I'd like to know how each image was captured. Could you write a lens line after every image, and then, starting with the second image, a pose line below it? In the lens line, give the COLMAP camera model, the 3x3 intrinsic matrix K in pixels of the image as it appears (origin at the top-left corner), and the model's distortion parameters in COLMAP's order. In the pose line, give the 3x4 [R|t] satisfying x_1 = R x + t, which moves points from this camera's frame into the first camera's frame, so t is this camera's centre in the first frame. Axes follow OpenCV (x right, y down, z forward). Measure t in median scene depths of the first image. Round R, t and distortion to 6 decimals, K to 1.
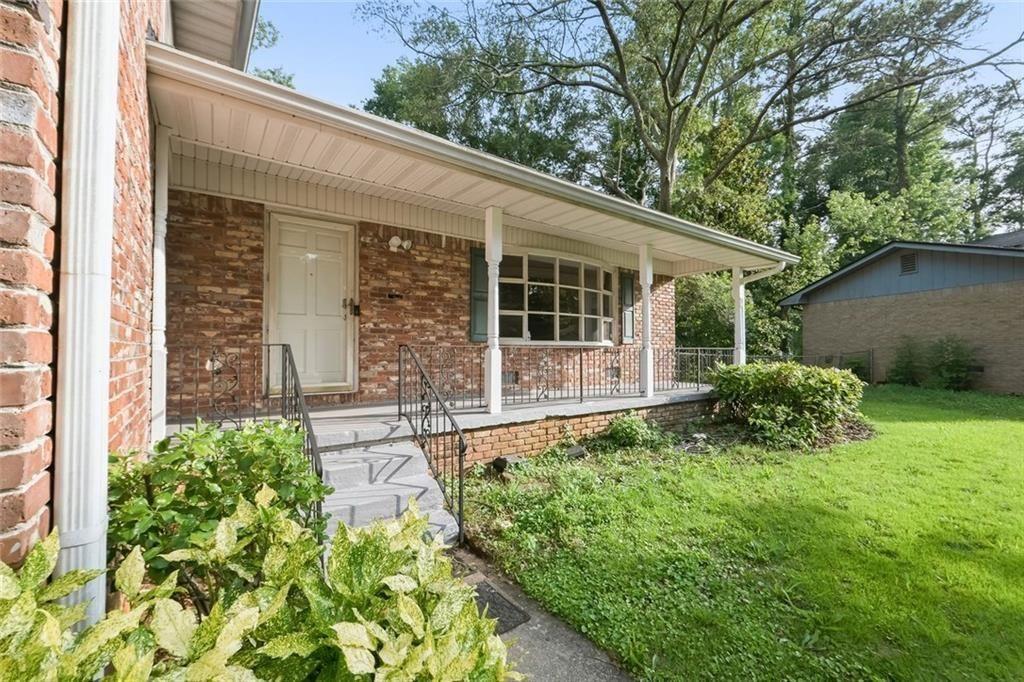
lens RADIAL K [[415.0, 0, 512.0], [0, 415.0, 341.0], [0, 0, 1]] dist [0.000385, 0.000001]
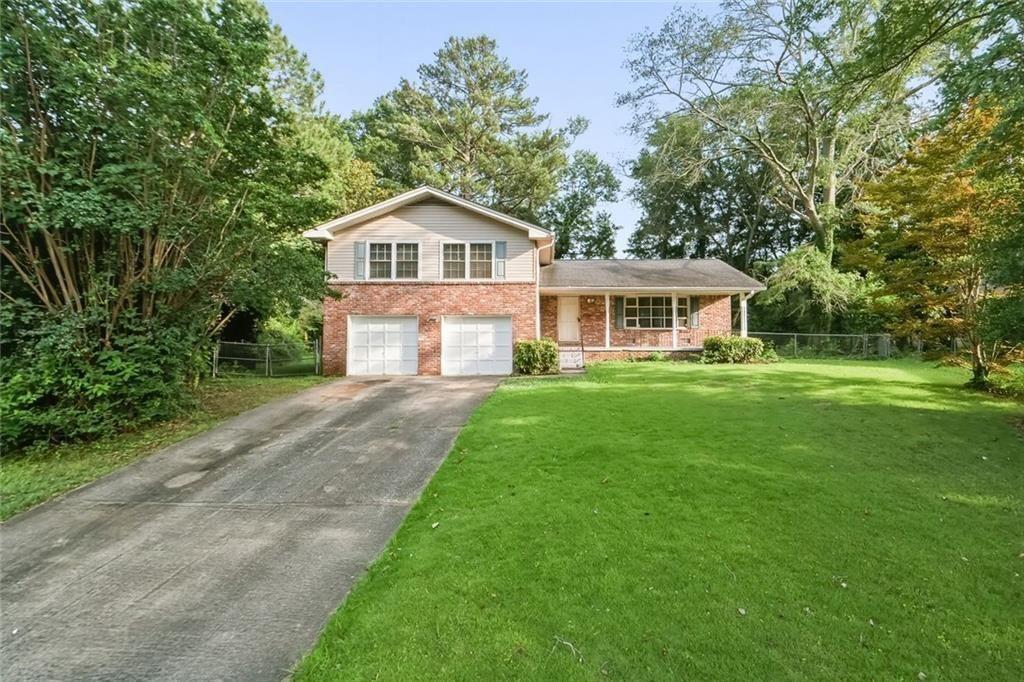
lens RADIAL K [[415.0, 0, 512.0], [0, 415.0, 341.0], [0, 0, 1]] dist [0.000385, 0.000001]
pose [[0.700551, 0.007400, -0.713564, 1.524108], [0.016040, 0.999530, 0.026113, 0.002290], [0.713422, -0.029739, 0.700103, -1.663038]]
